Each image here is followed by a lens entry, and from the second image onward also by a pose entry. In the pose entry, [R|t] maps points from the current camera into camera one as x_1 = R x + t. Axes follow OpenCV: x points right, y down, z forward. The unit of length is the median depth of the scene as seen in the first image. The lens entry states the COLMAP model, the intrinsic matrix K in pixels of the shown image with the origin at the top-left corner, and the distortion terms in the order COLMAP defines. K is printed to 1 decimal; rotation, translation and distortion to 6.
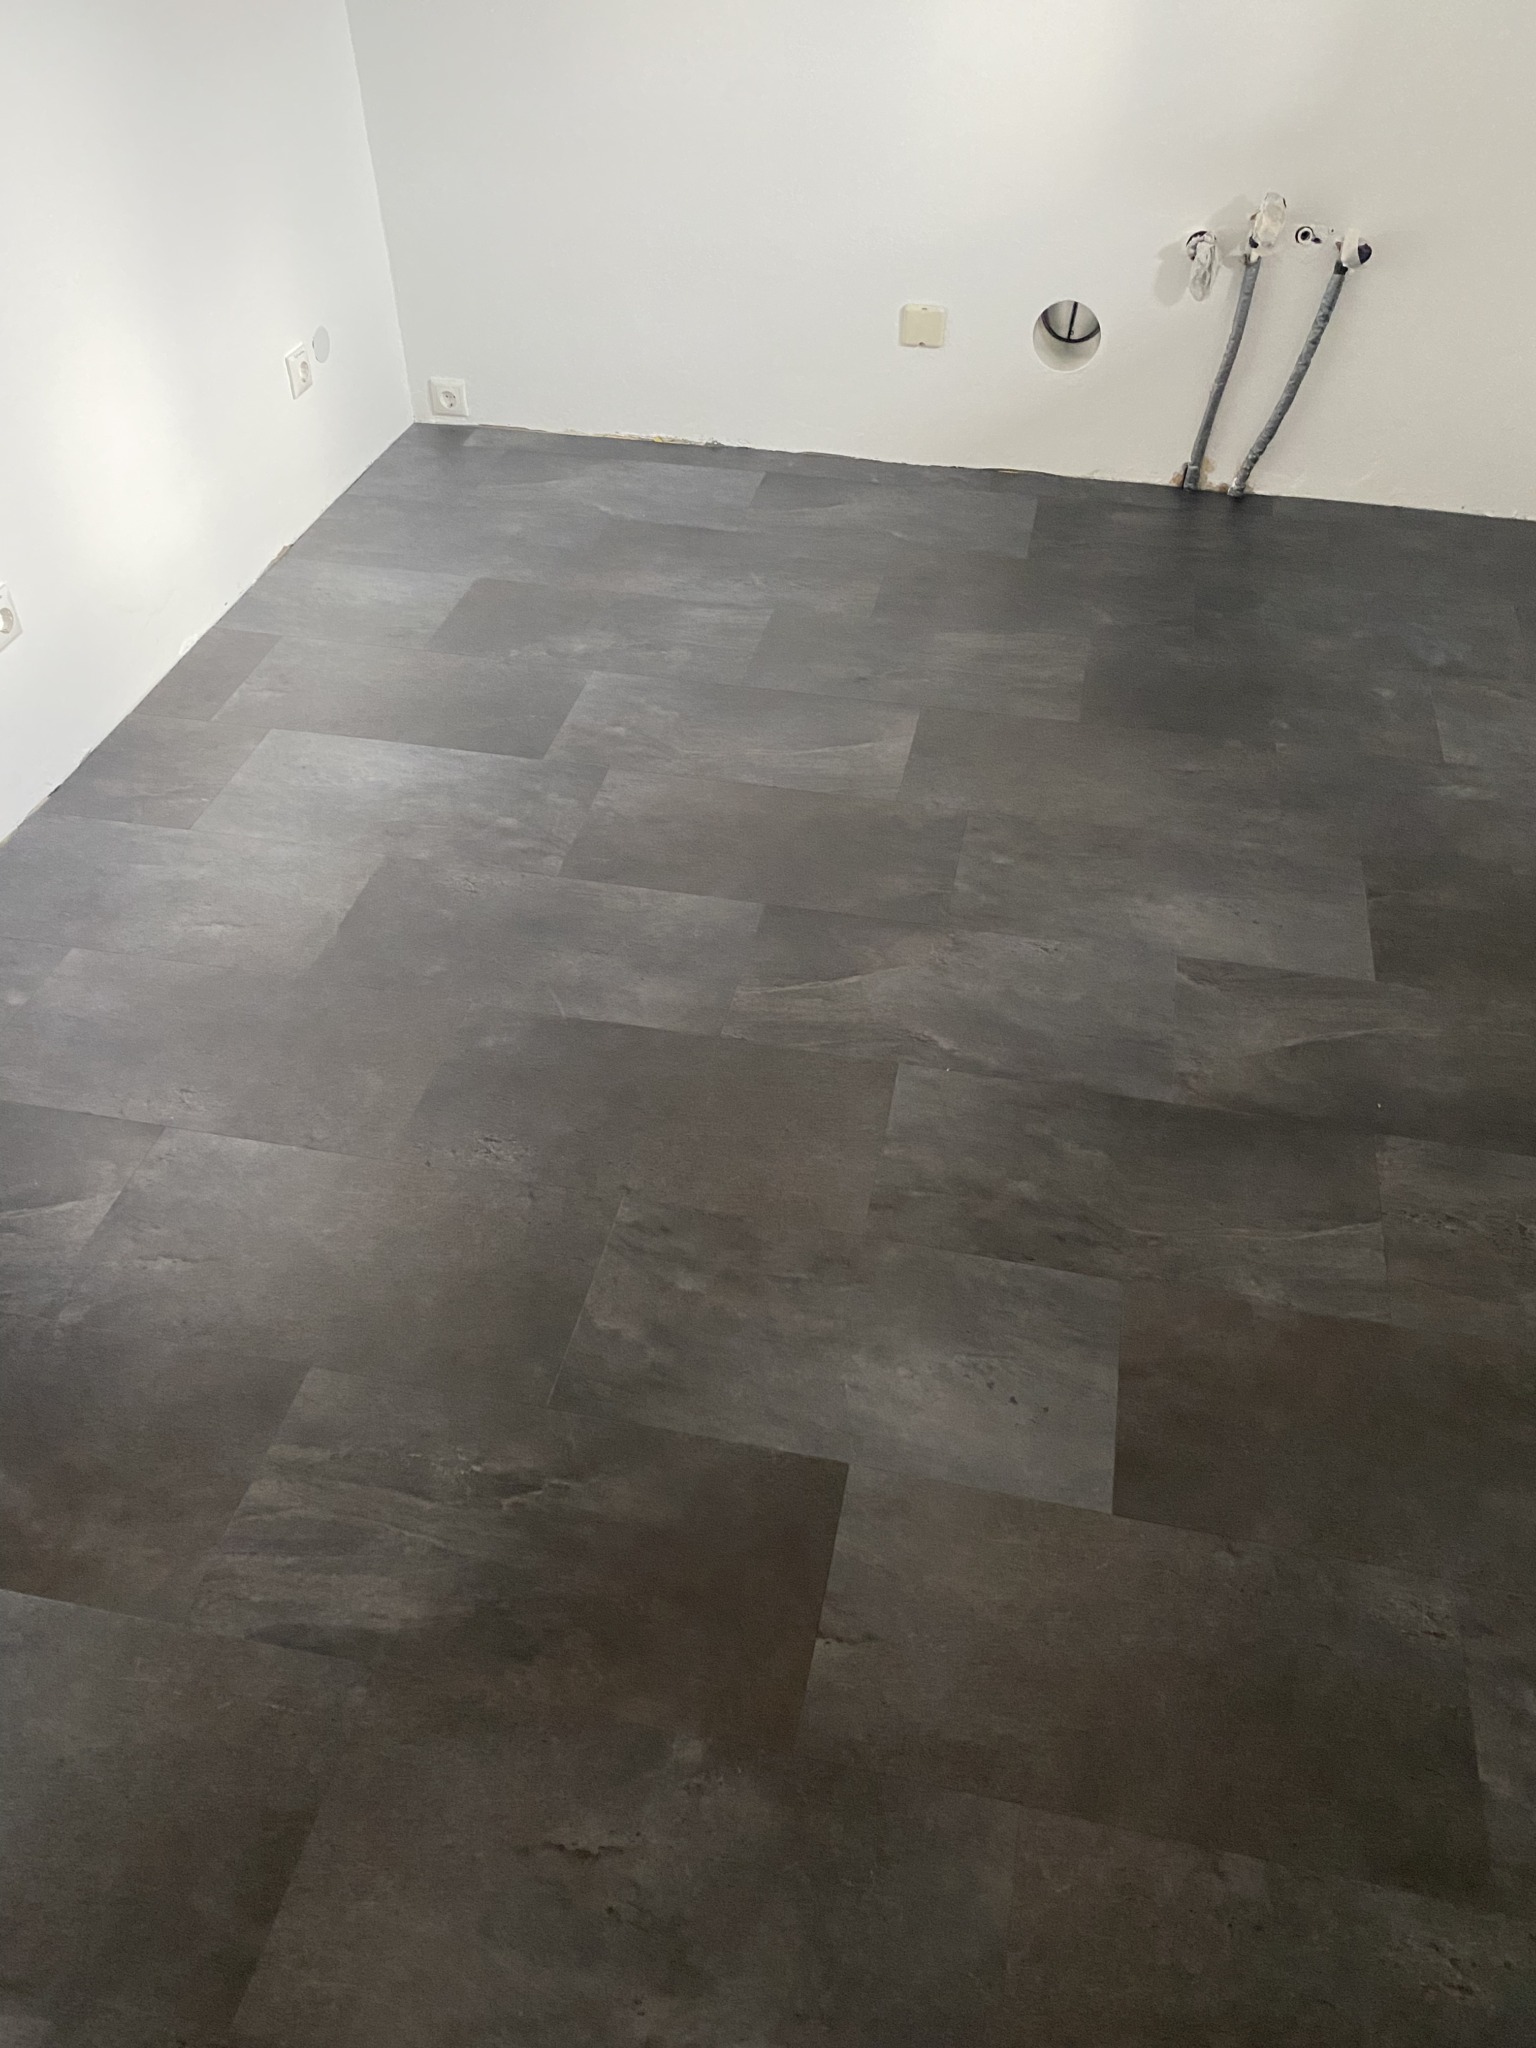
lens RADIAL K [[1565.2, 0, 779.6], [0, 1565.2, 1007.6], [0, 0, 1]] dist [0.030091, -0.027518]
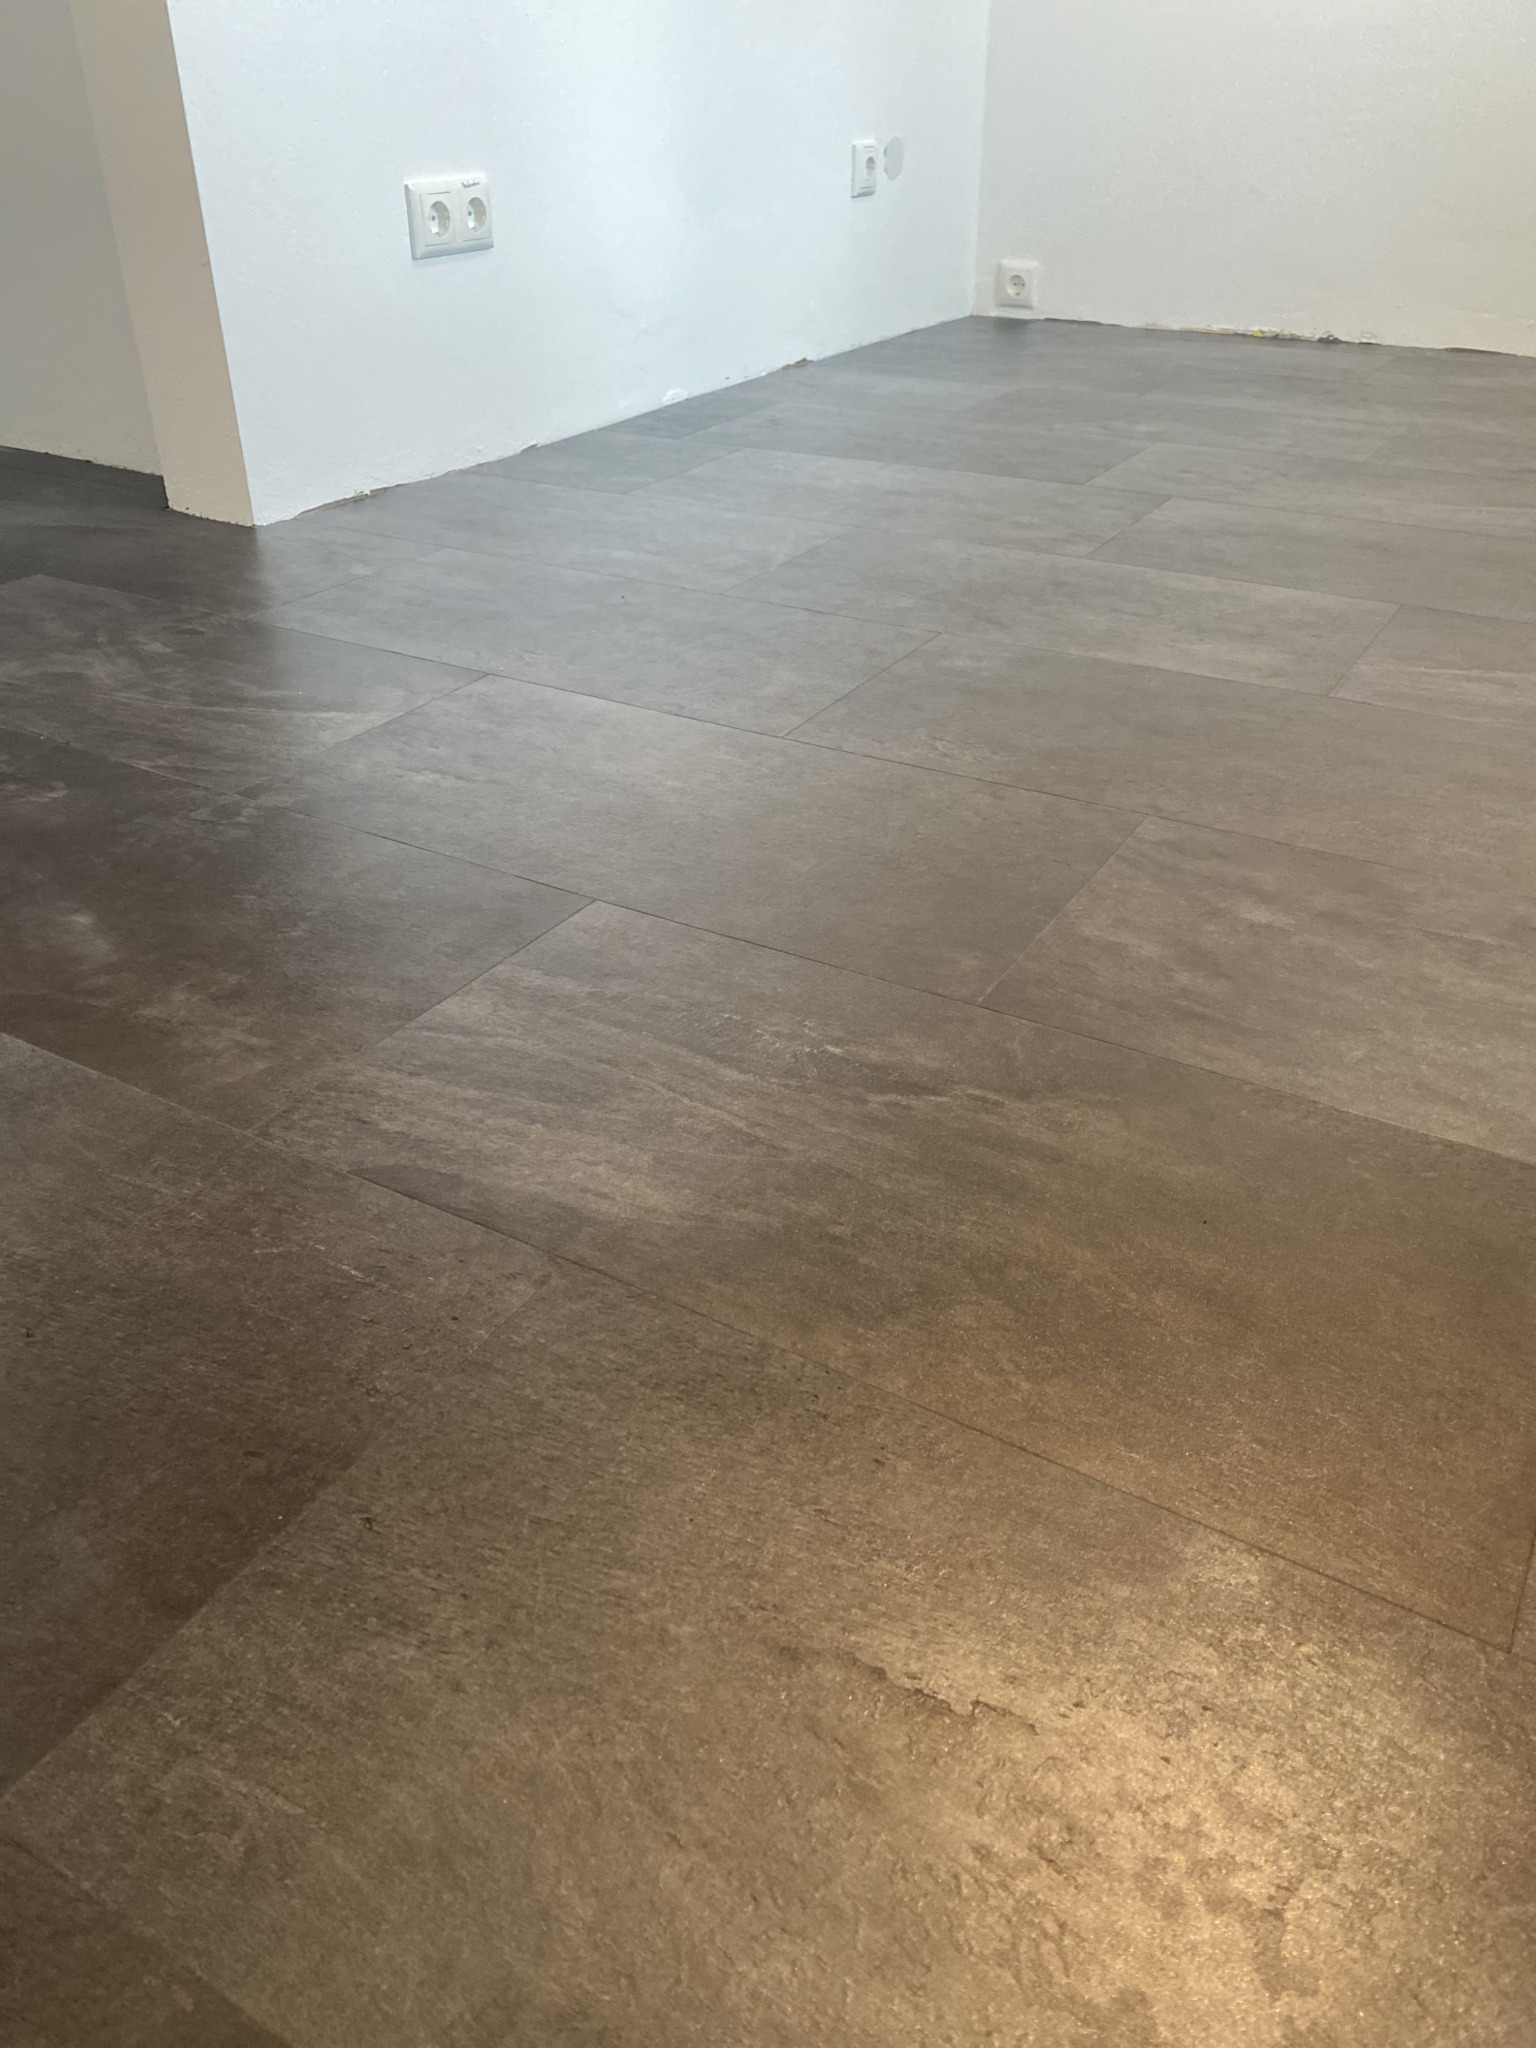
lens RADIAL K [[1565.2, 0, 767.5], [0, 1565.2, 1015.8], [0, 0, 1]] dist [0.030091, -0.027518]
pose [[0.946363, 0.168887, -0.275453, -0.055985], [-0.216912, 0.963931, -0.154226, 0.290840], [0.239471, 0.205703, 0.948862, 0.388615]]
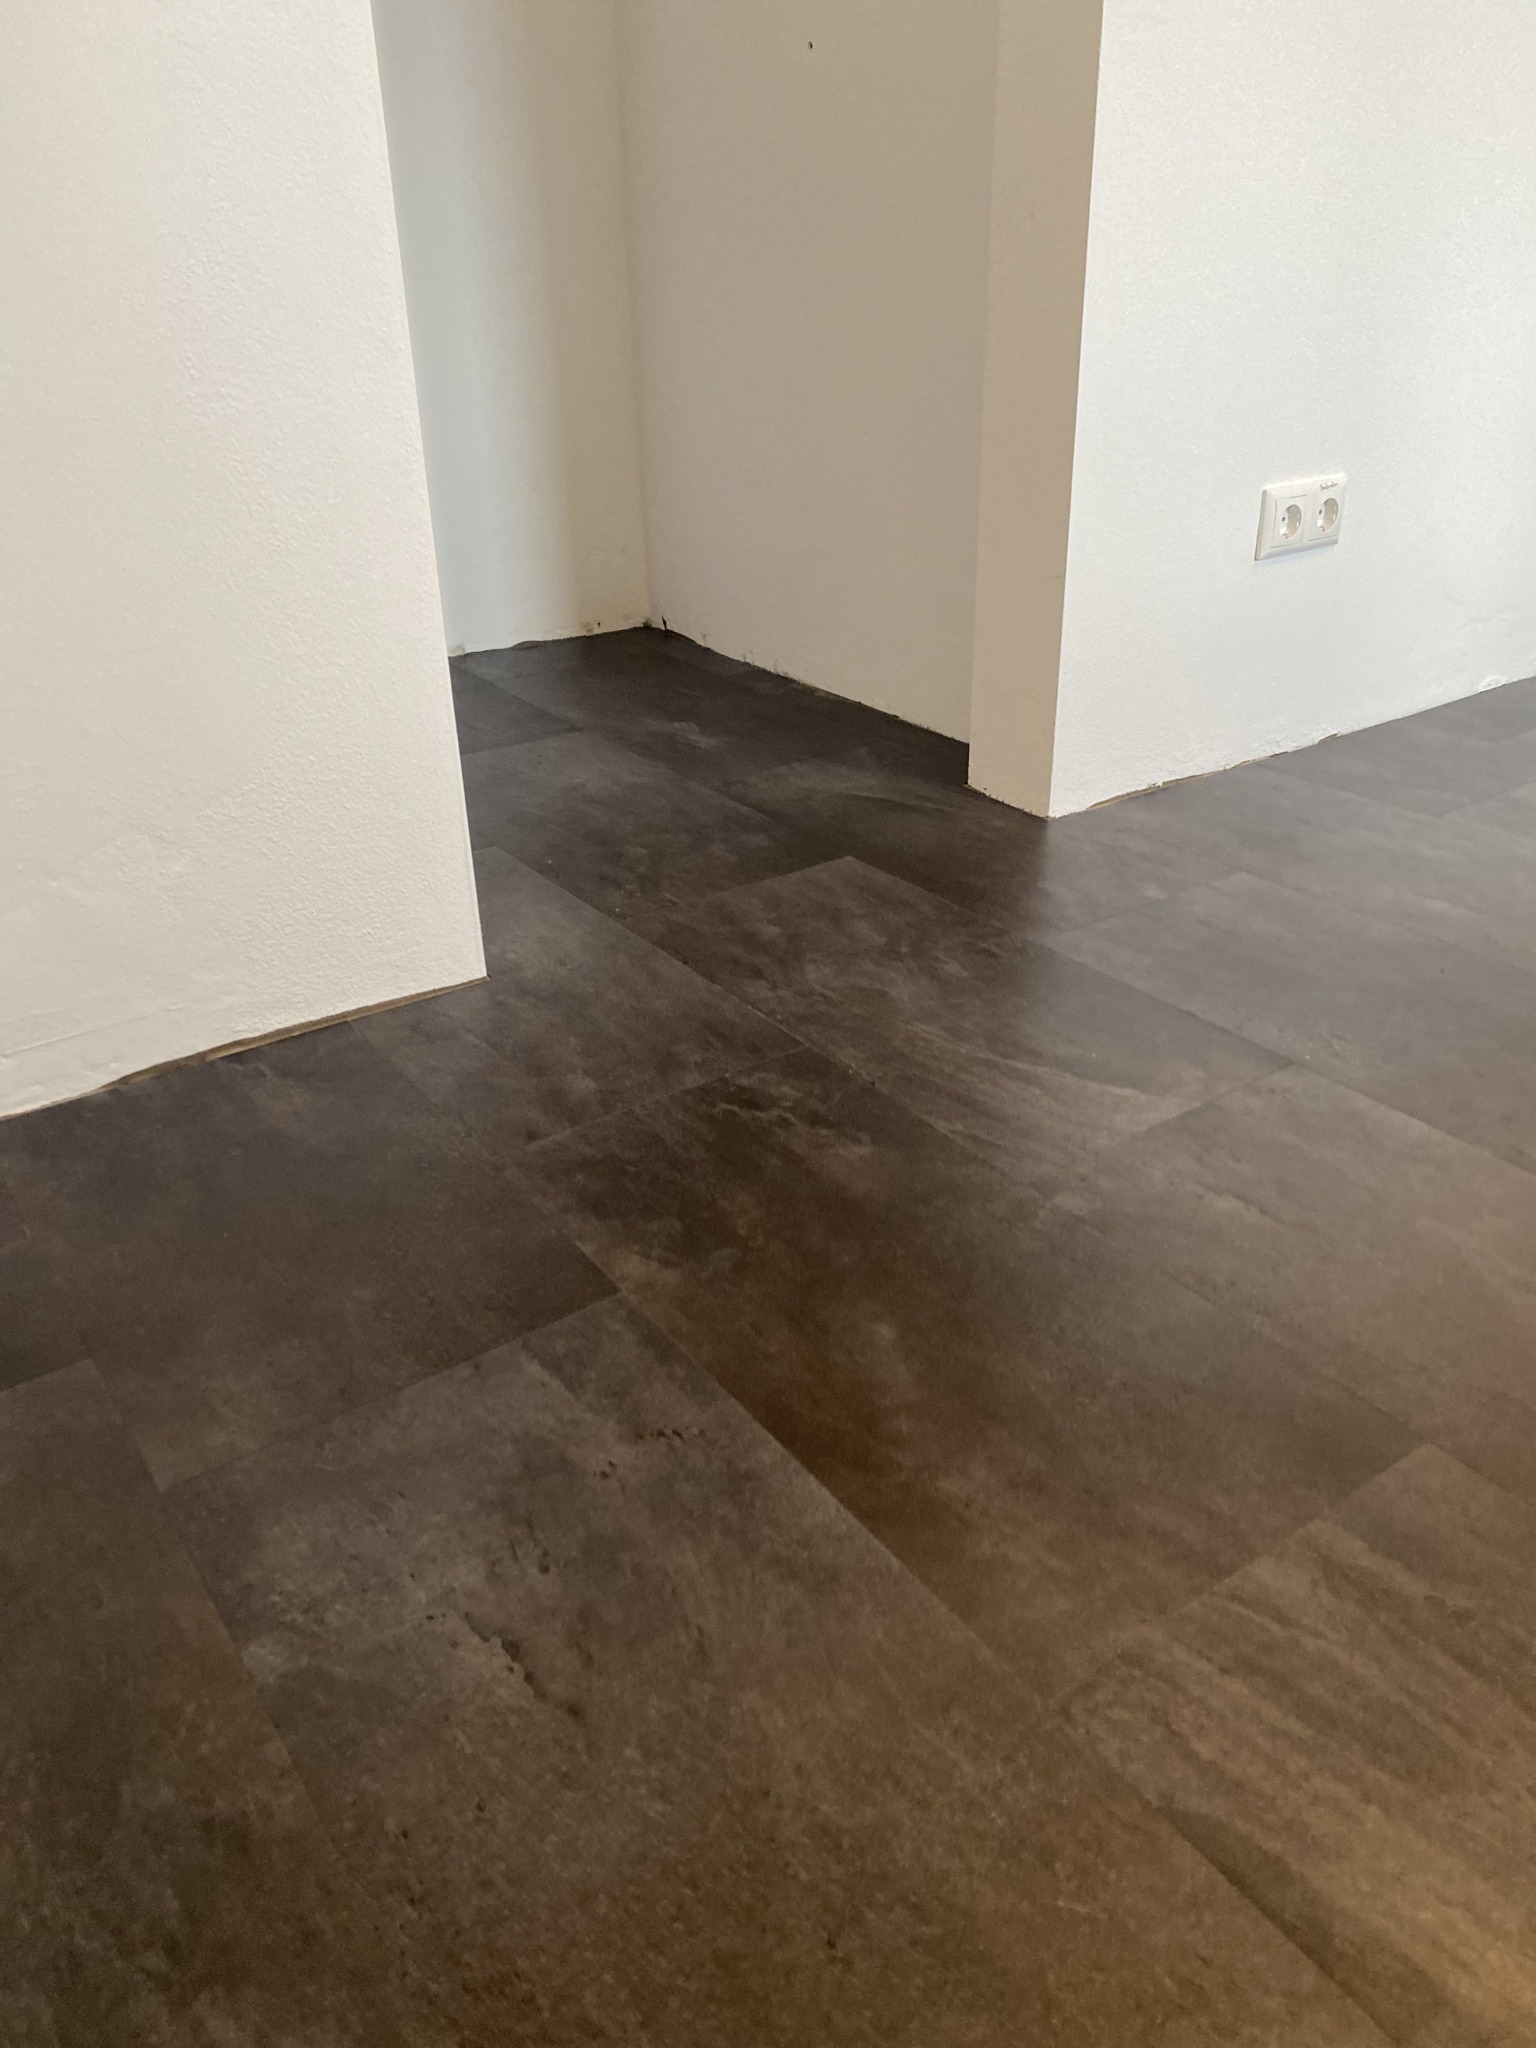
lens RADIAL K [[1565.2, 0, 782.0], [0, 1565.2, 1020.3], [0, 0, 1]] dist [0.030091, -0.027518]
pose [[0.734122, 0.301997, -0.608163, -0.150771], [-0.443704, 0.891336, -0.092989, 0.206955], [0.513995, 0.338110, 0.788347, 0.359584]]
